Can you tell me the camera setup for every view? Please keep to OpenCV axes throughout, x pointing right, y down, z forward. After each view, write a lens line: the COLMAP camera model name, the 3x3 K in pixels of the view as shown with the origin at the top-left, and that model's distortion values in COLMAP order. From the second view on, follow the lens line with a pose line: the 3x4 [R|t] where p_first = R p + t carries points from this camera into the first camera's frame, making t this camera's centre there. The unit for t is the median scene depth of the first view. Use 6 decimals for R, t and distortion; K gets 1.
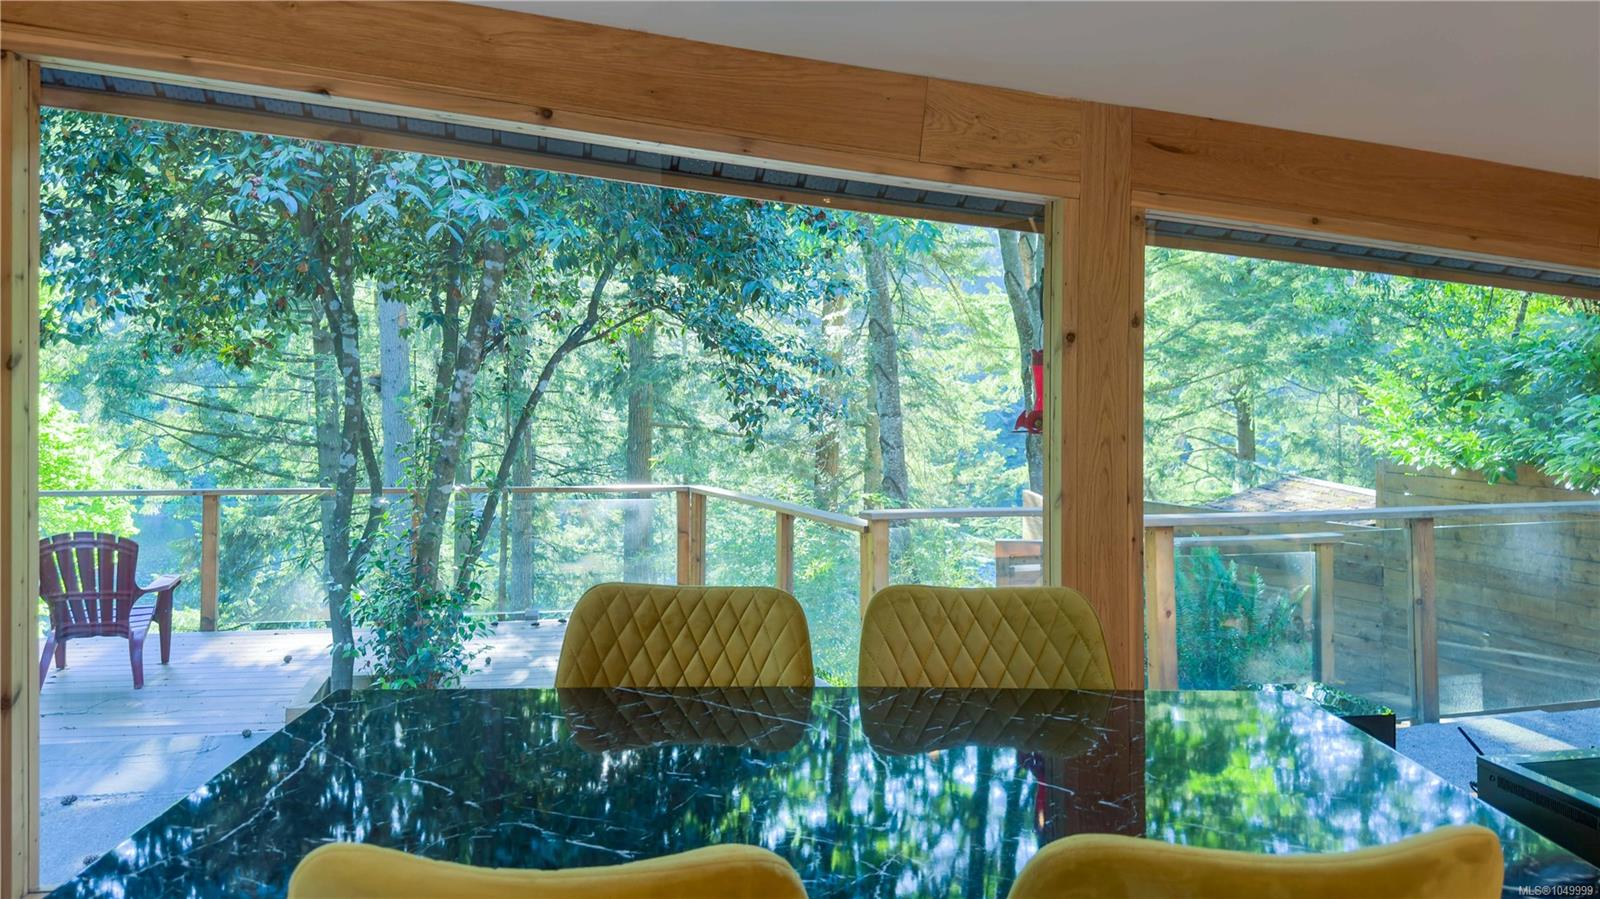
lens RADIAL K [[1149.2, 0, 800.6], [0, 1149.2, 389.3], [0, 0, 1]] dist [0.040317, -0.049293]
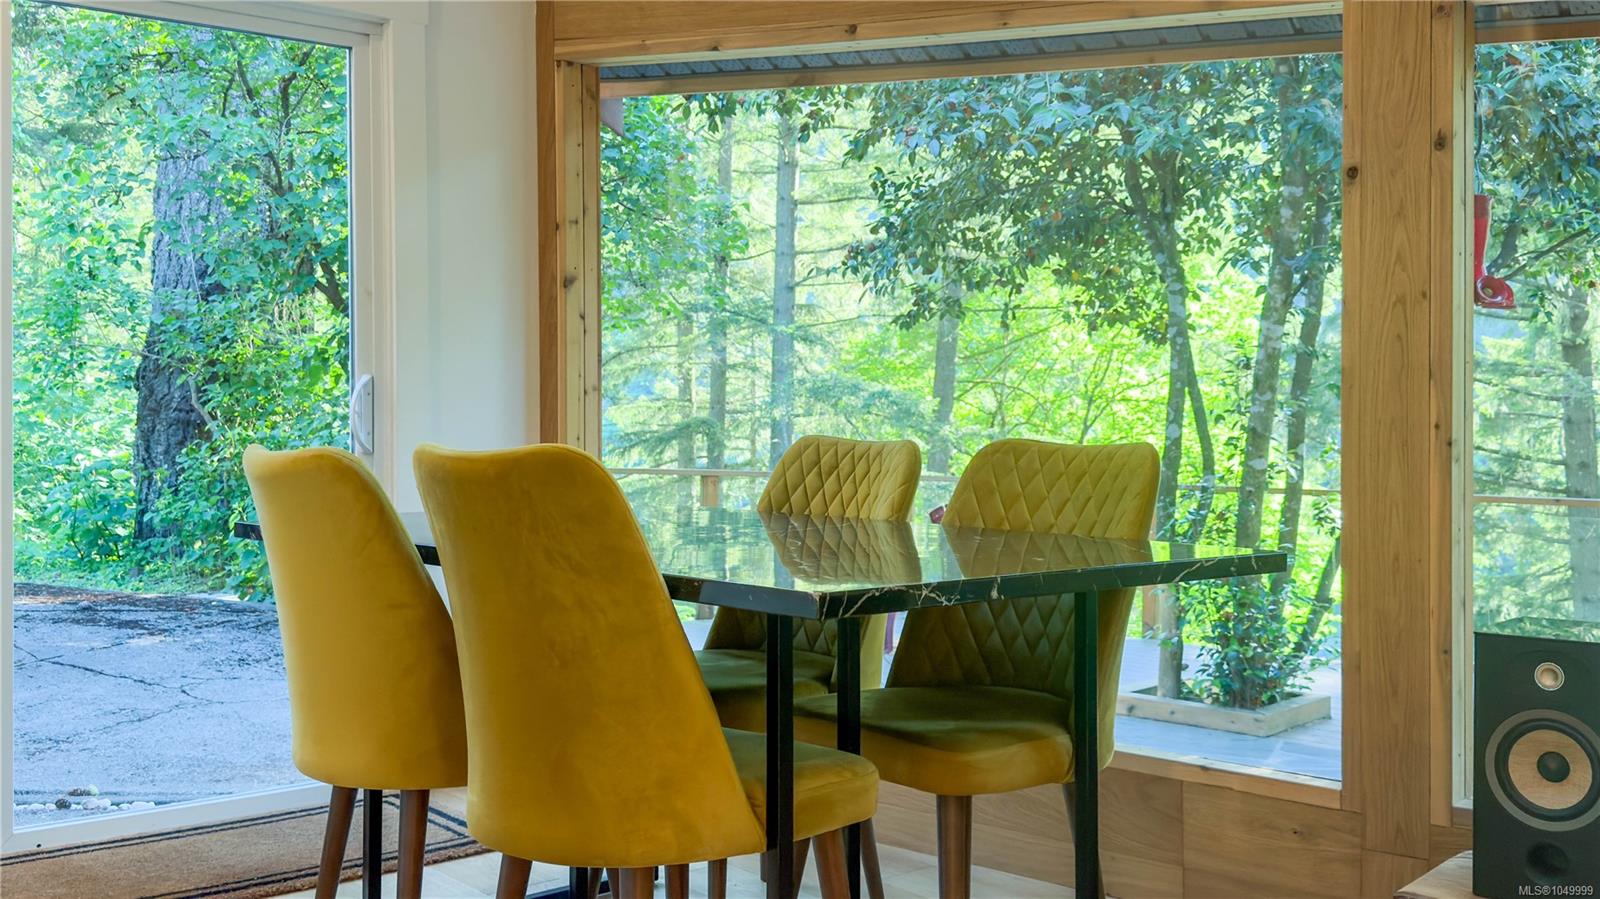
lens RADIAL K [[1594.4, 0, 772.9], [0, 1594.4, 414.3], [0, 0, 1]] dist [0.019774, 0.000000]
pose [[0.629365, -0.006640, -0.777081, 0.833376], [0.001820, 0.999973, -0.007070, 0.128278], [0.777108, 0.003035, 0.629360, -0.018117]]
